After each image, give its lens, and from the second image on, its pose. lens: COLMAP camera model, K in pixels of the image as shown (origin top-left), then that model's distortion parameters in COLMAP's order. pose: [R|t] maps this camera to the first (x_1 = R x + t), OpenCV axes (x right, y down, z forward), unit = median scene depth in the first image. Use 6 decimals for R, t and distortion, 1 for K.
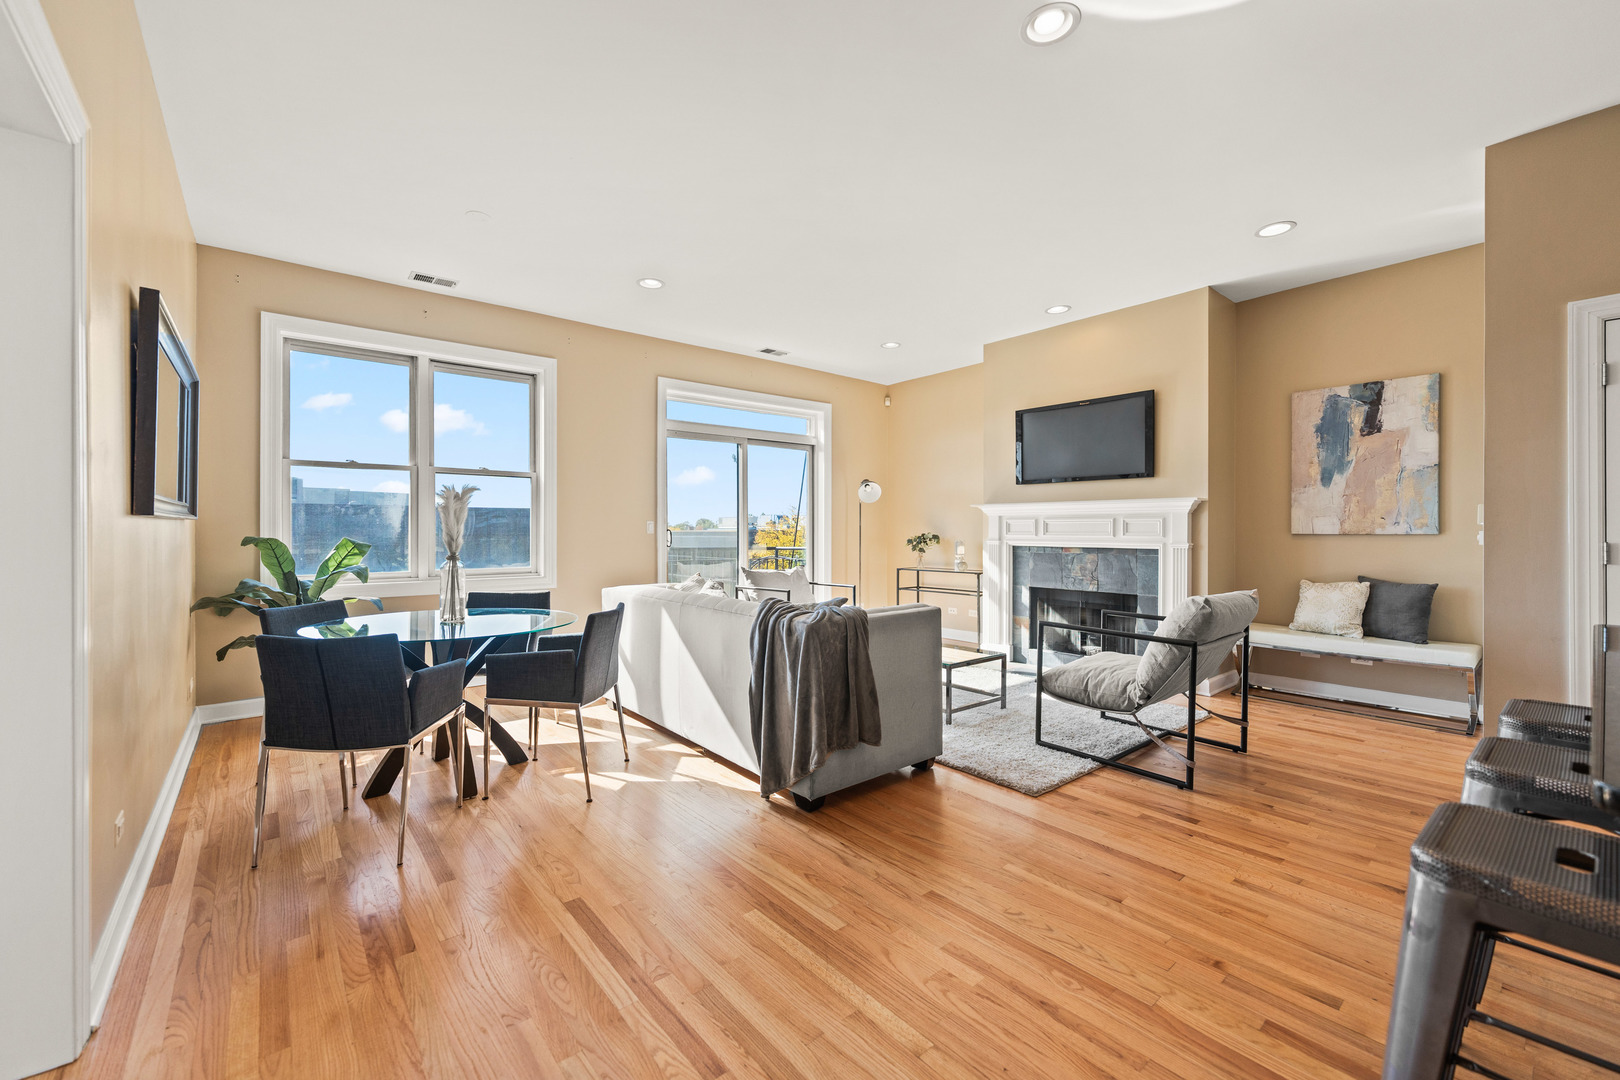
lens RADIAL K [[666.9, 0, 816.0], [0, 666.9, 532.7], [0, 0, 1]] dist [-0.000607, 0.001109]
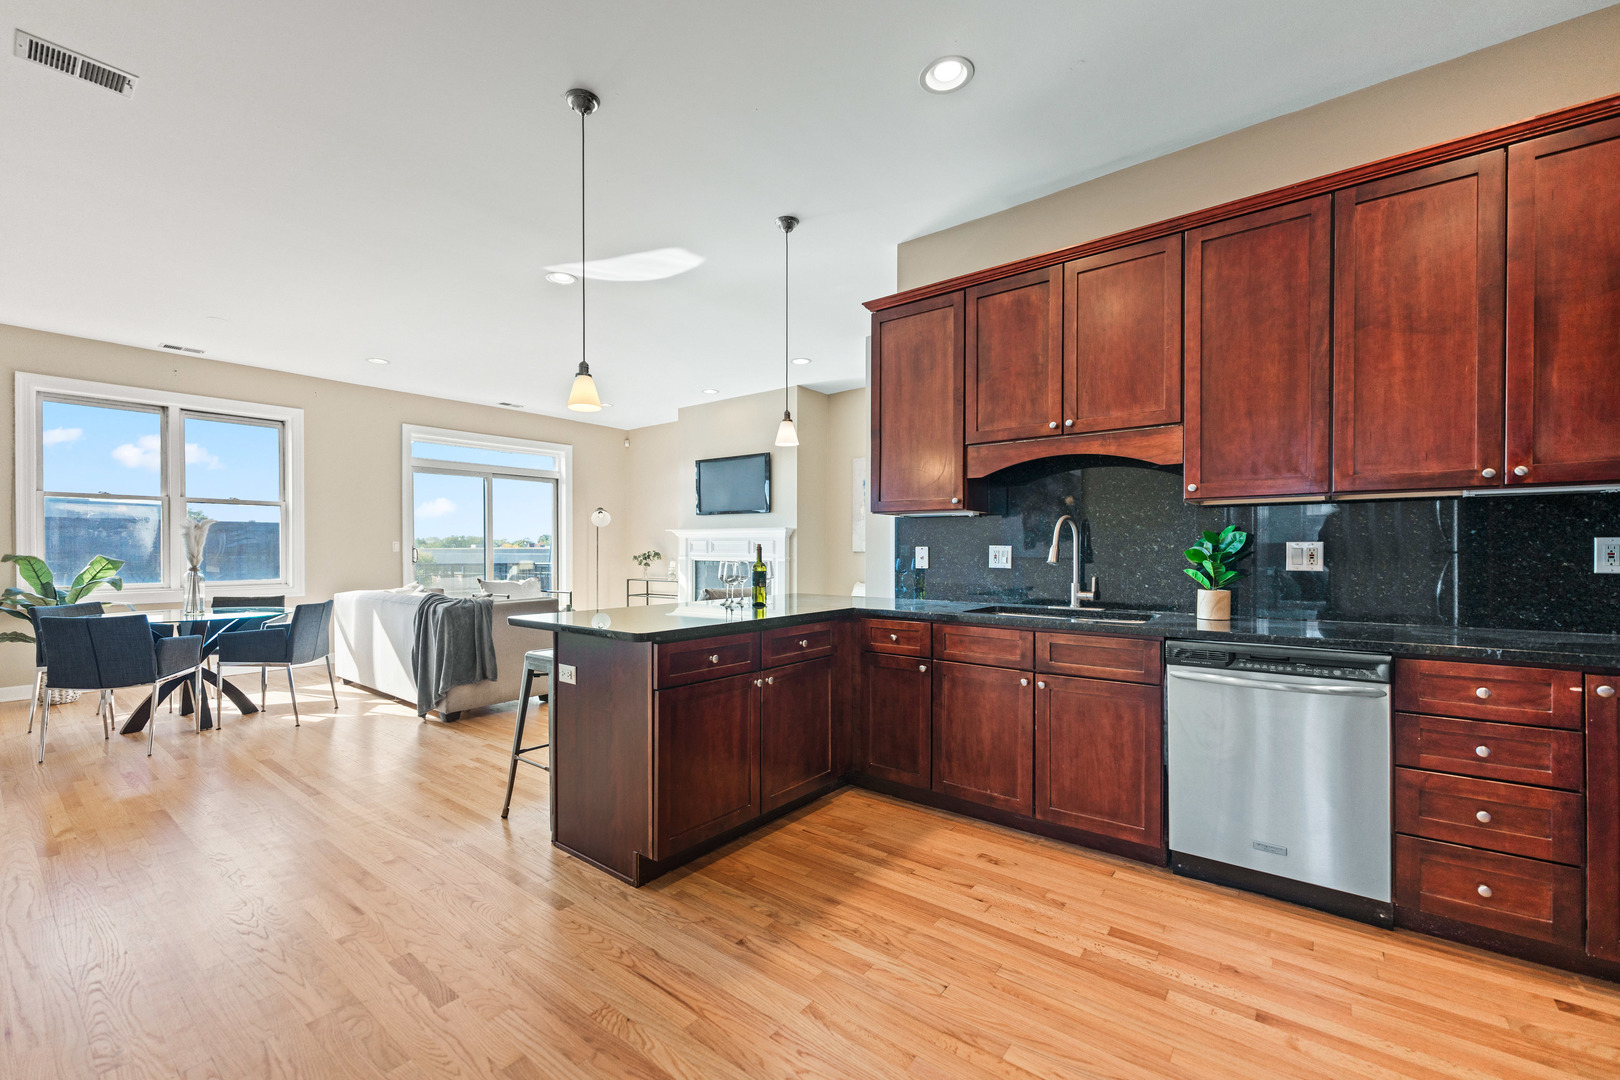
lens RADIAL K [[666.9, 0, 812.5], [0, 666.9, 555.2], [0, 0, 1]] dist [-0.000607, 0.001109]
pose [[0.976901, -0.001613, 0.213688, 0.319692], [-0.000305, 0.999960, 0.008940, -0.003882], [-0.213694, -0.008799, 0.976861, -0.488546]]
